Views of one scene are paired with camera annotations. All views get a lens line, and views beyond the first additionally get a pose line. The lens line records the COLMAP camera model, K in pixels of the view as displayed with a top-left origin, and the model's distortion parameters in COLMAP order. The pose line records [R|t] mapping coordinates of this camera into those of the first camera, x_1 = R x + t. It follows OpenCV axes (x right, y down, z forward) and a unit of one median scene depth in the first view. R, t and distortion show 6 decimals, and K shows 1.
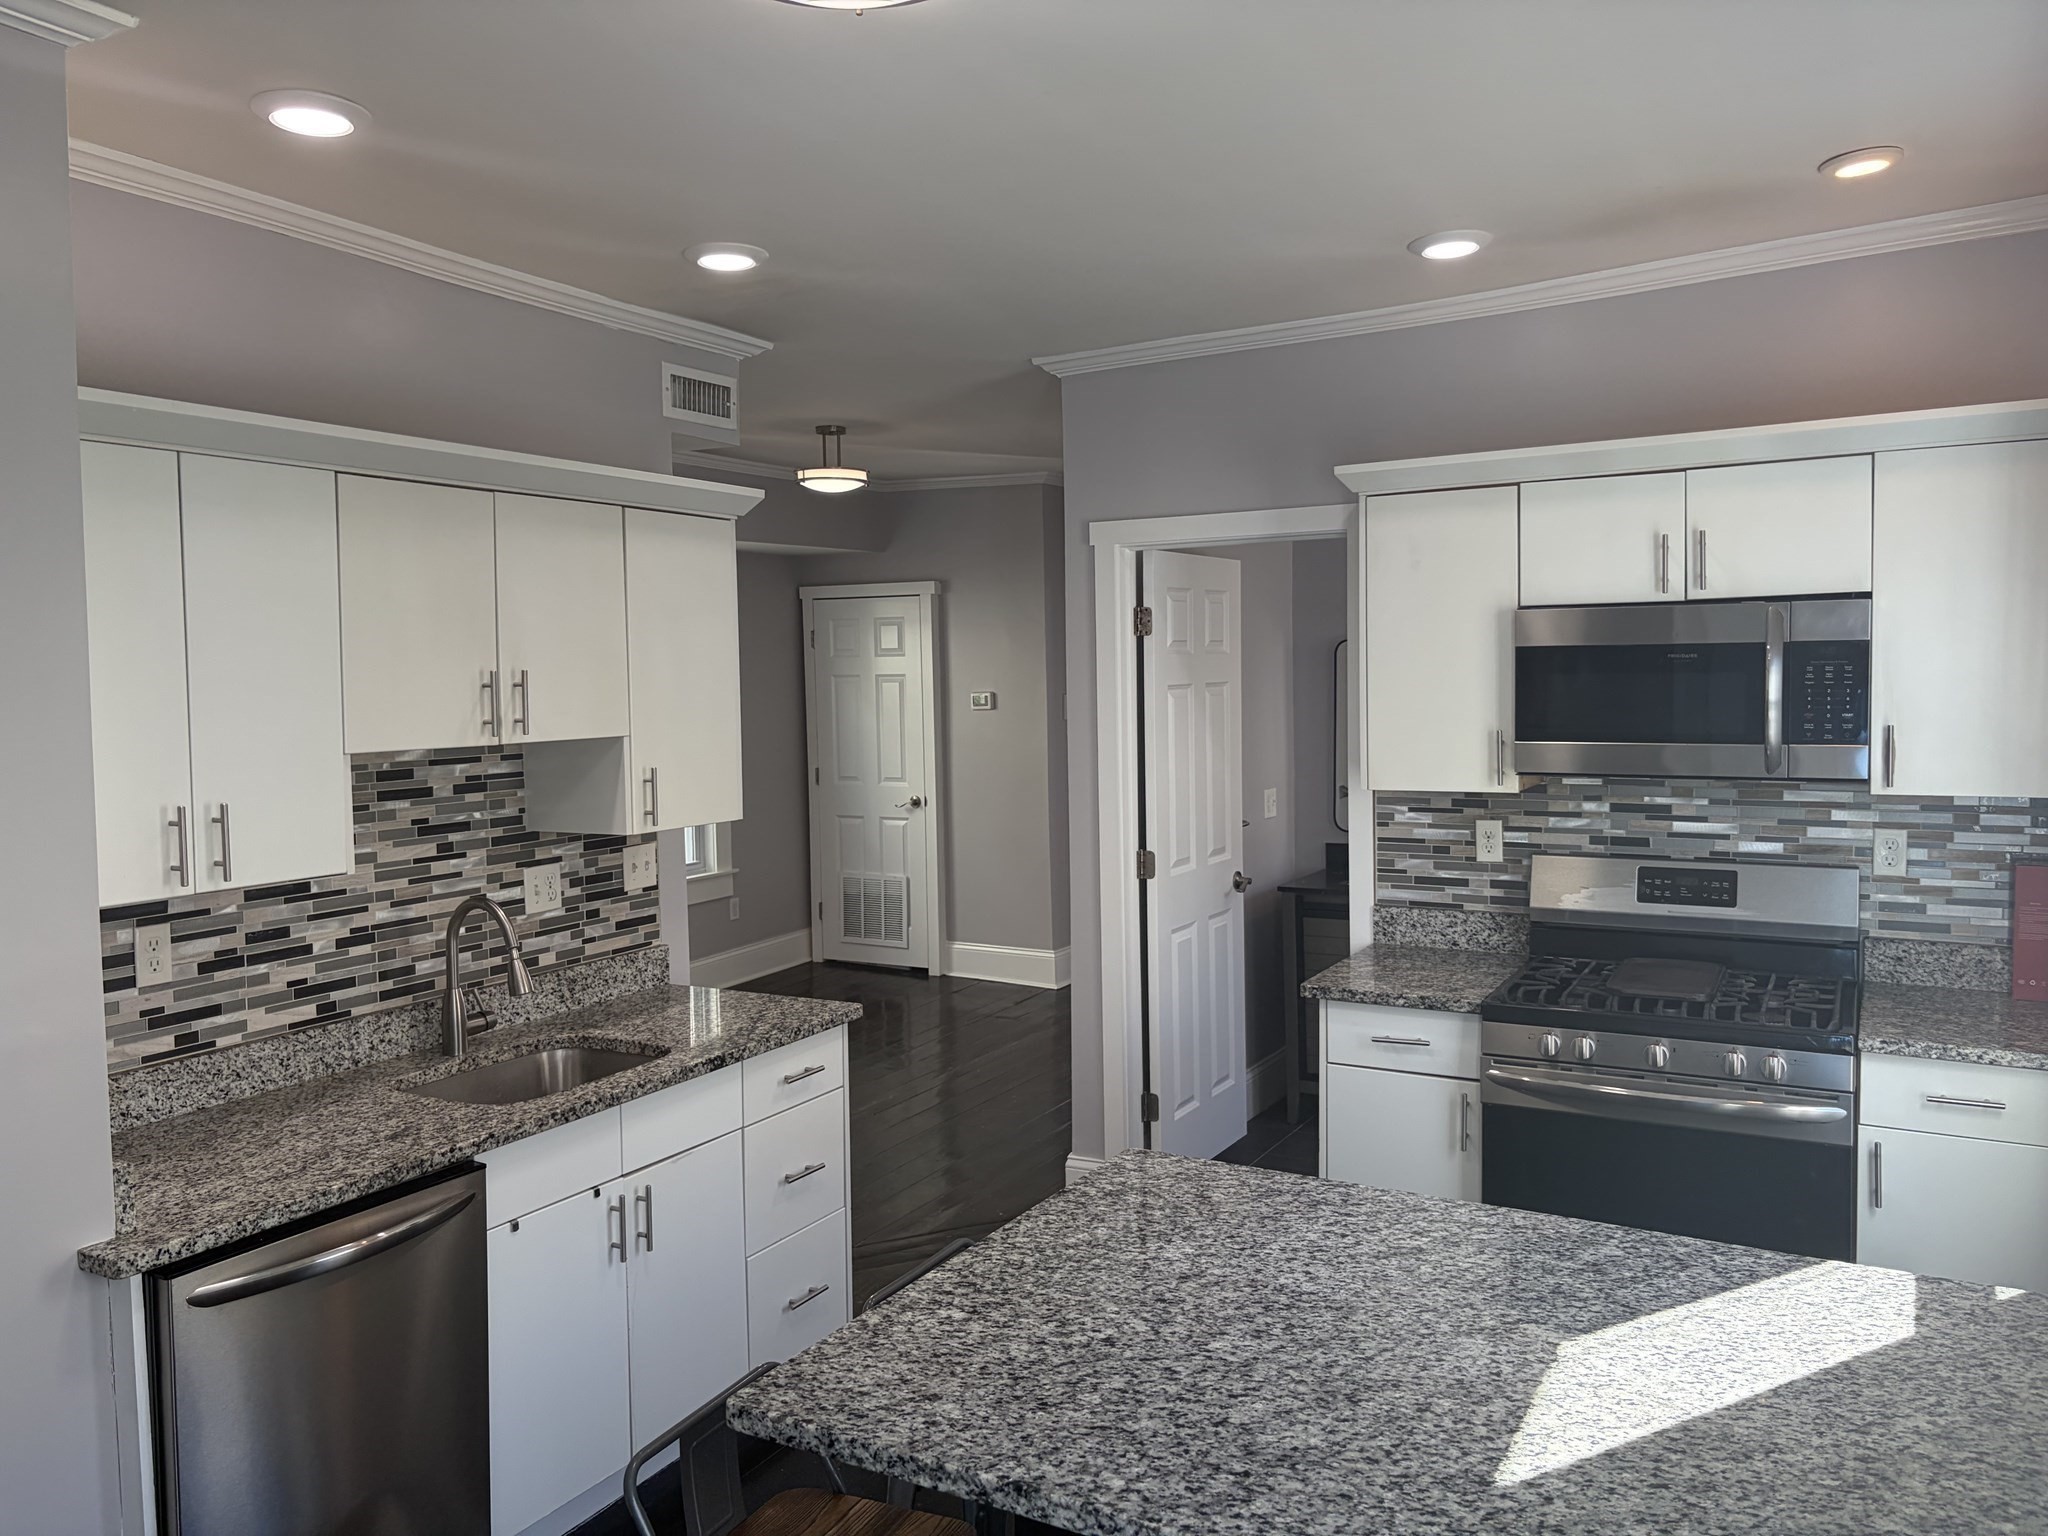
lens RADIAL K [[1513.1, 0, 1024.0], [0, 1513.1, 768.0], [0, 0, 1]] dist [0.006960, 0.005583]
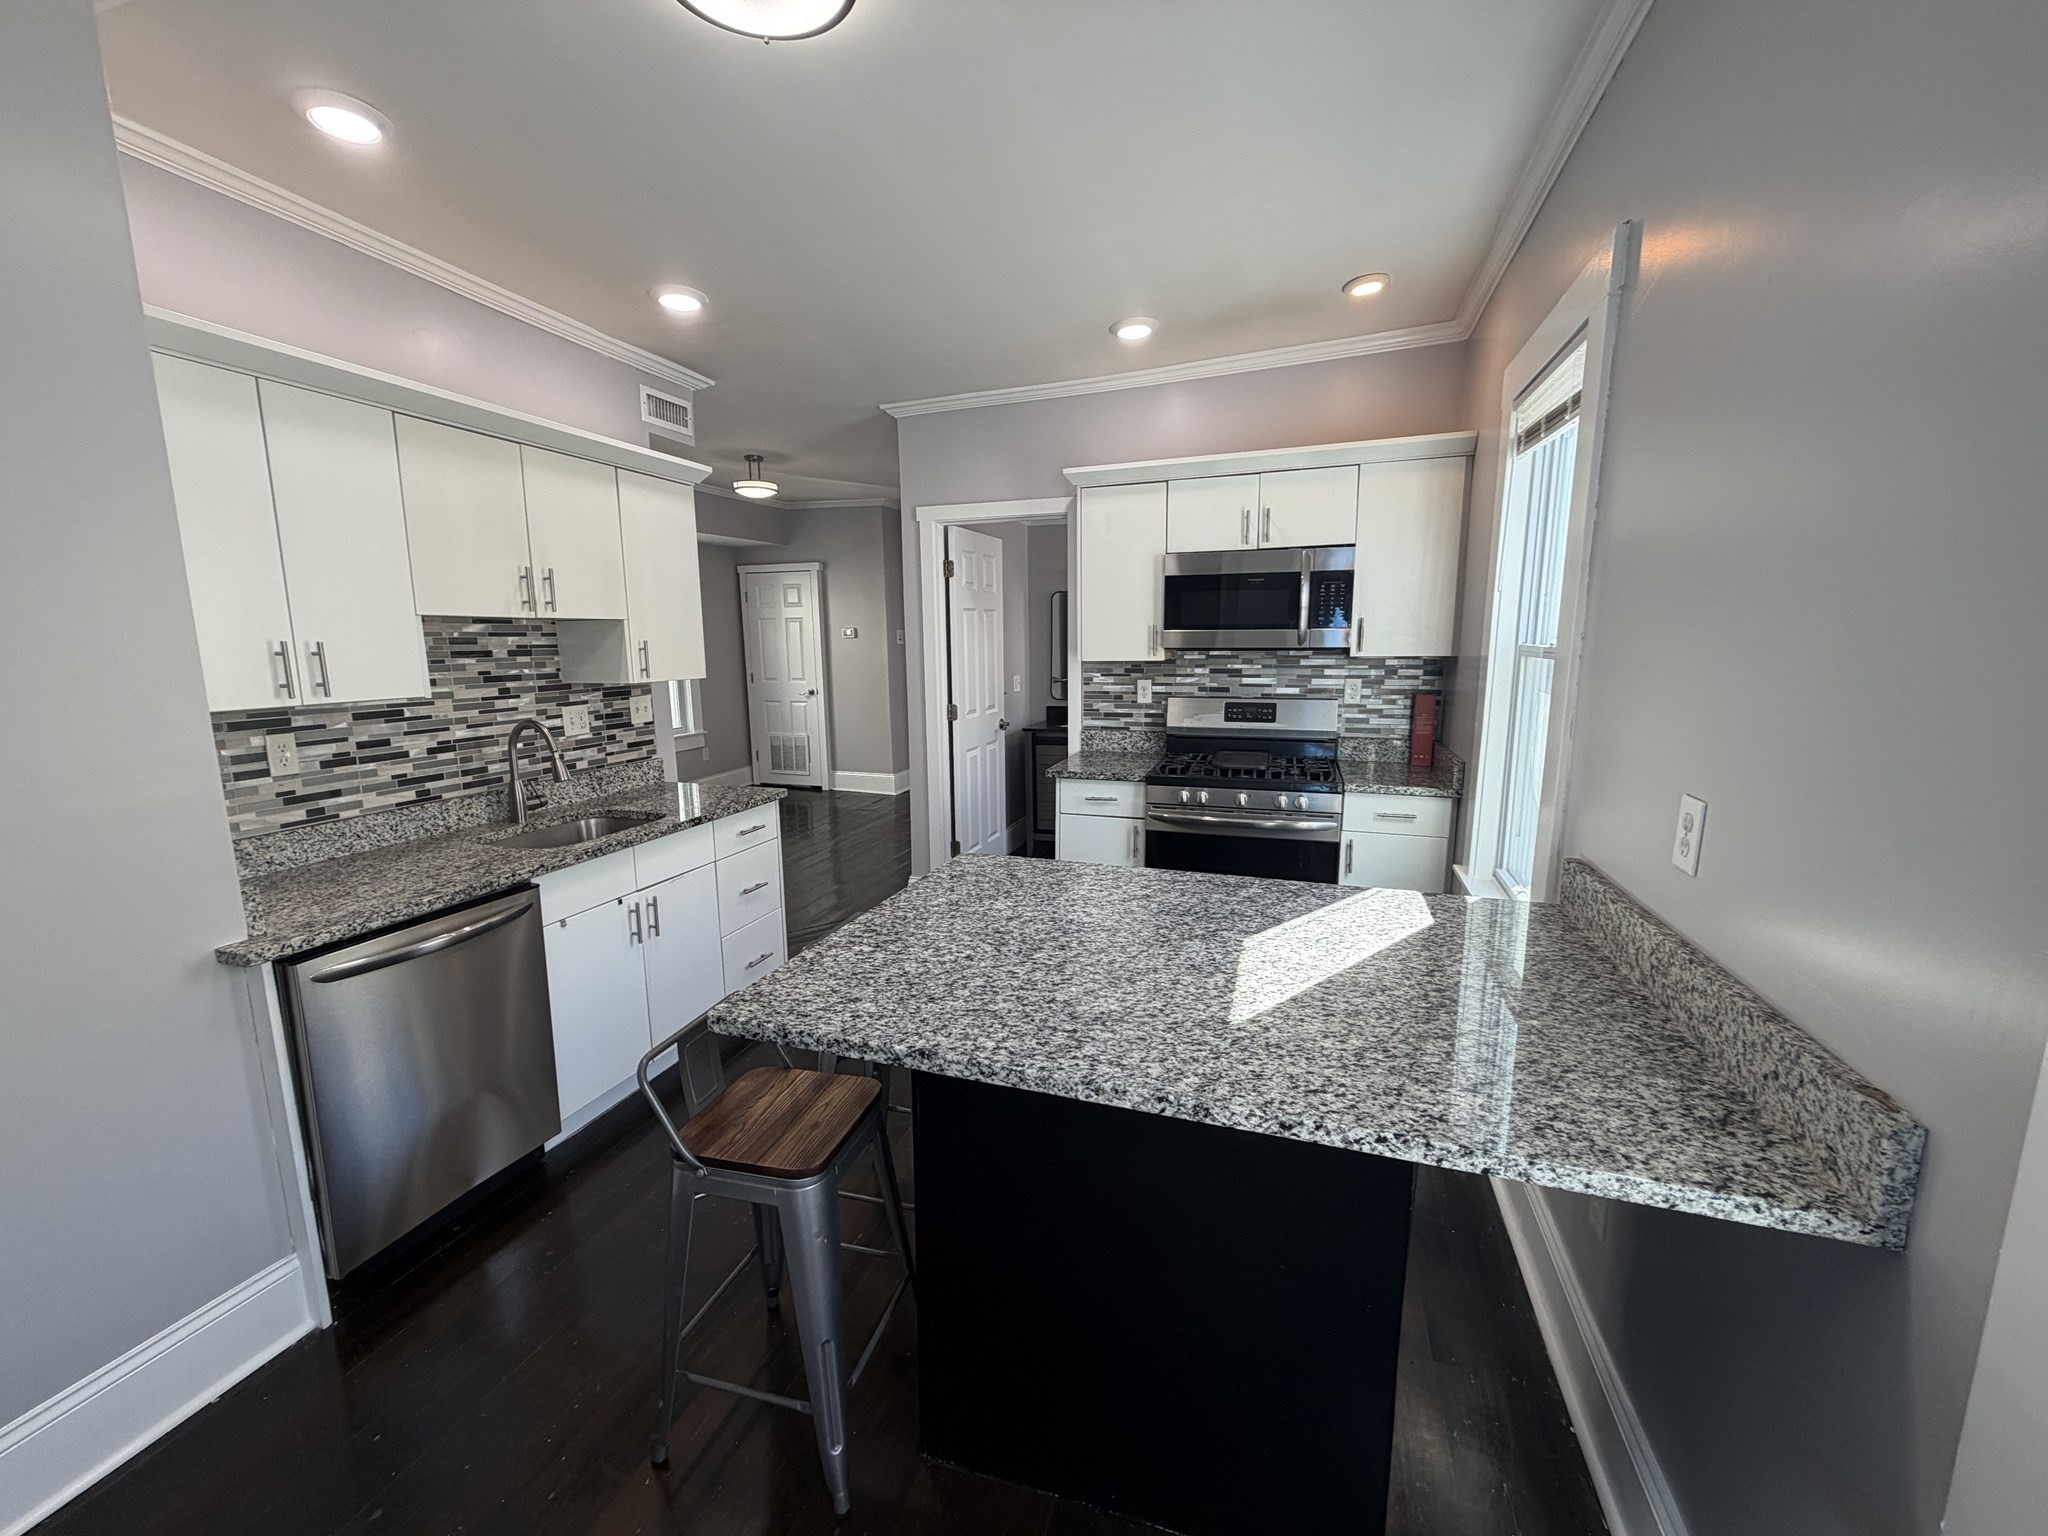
lens RADIAL K [[808.2, 0, 1024.0], [0, 808.2, 768.0], [0, 0, 1]] dist [-0.008488, 0.000502]
pose [[0.982637, -0.023036, 0.184101, -0.017543], [0.003551, 0.994416, 0.105471, 0.050175], [-0.185503, -0.102986, 0.977232, 0.104449]]
